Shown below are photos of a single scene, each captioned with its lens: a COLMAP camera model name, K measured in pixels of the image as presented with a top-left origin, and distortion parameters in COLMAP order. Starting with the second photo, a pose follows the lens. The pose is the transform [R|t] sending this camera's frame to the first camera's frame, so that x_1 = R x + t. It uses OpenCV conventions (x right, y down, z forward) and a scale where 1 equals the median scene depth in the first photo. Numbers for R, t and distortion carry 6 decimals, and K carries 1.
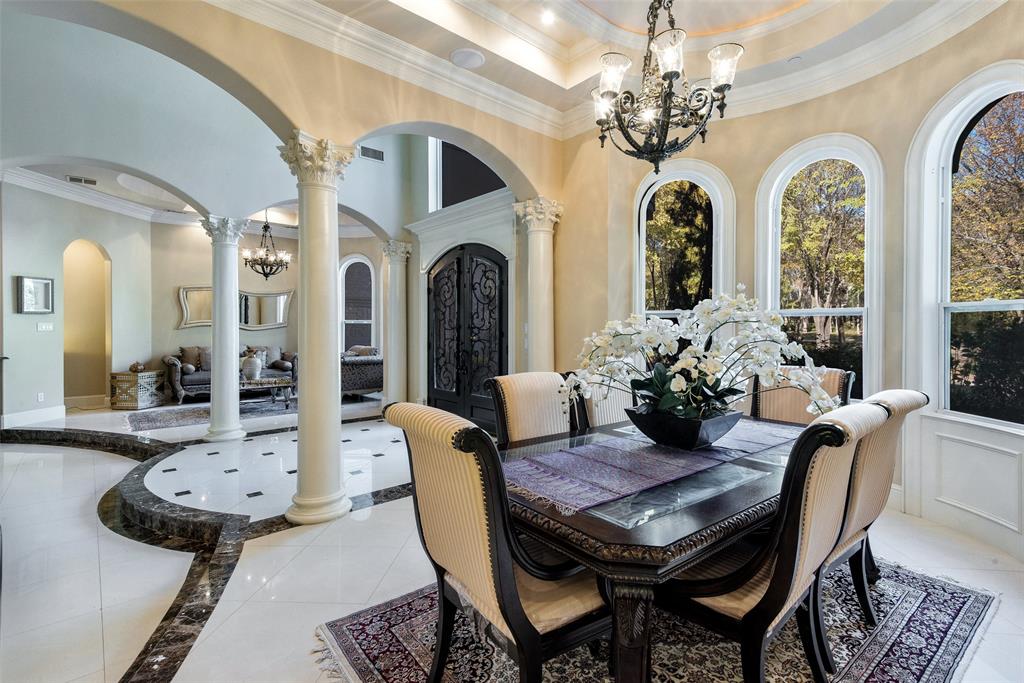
lens RADIAL K [[485.8, 0, 510.8], [0, 485.8, 333.5], [0, 0, 1]] dist [0.027928, -0.000557]
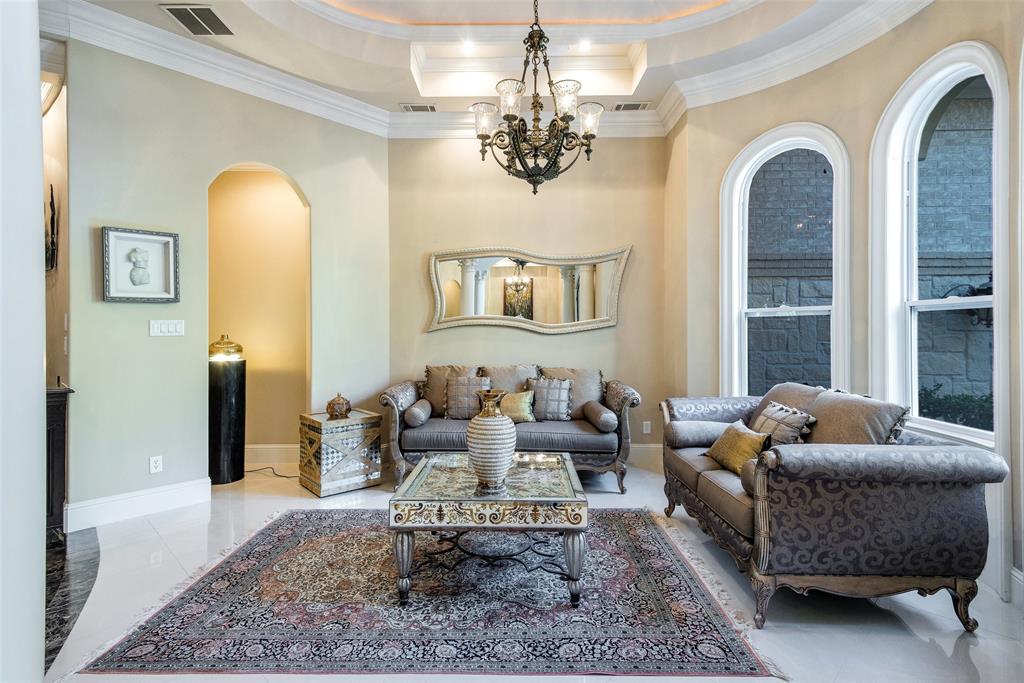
lens RADIAL K [[485.8, 0, 510.8], [0, 485.8, 333.5], [0, 0, 1]] dist [0.027928, -0.000557]
pose [[0.751631, 0.003323, -0.659575, -0.272380], [-0.007087, 0.999970, -0.003038, -0.006785], [0.659546, 0.006958, 0.751632, 0.703144]]
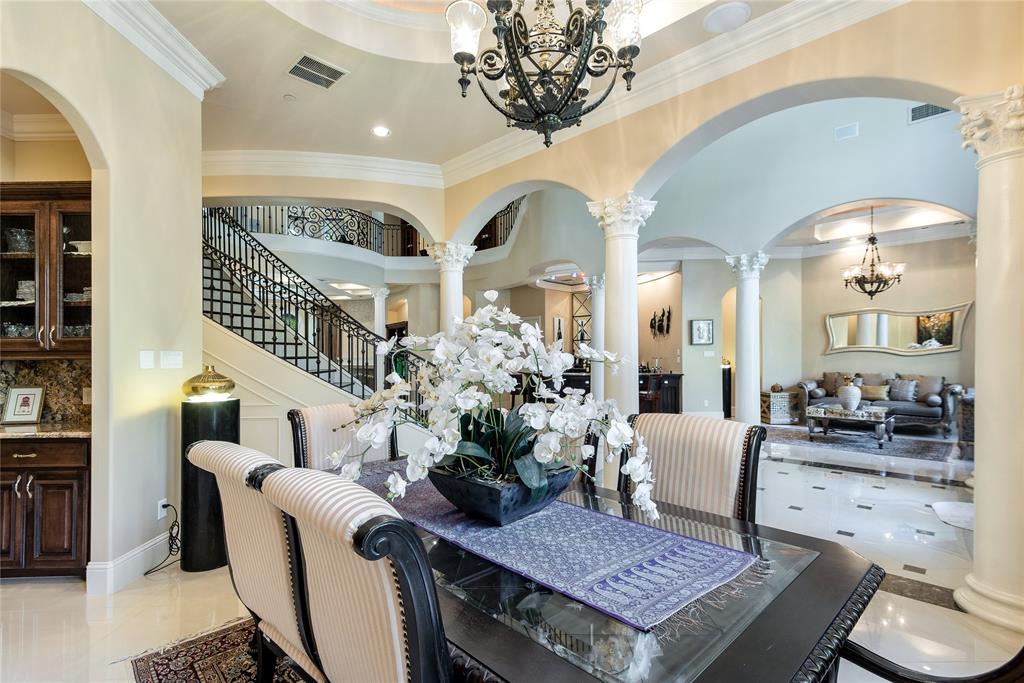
lens RADIAL K [[479.2, 0, 509.5], [0, 479.2, 357.7], [0, 0, 1]] dist [0.019239, -0.000389]
pose [[0.080226, 0.002743, -0.996773, 0.309529], [-0.005059, 0.999984, 0.002345, -0.002463], [0.996764, 0.004854, 0.080239, 0.269758]]
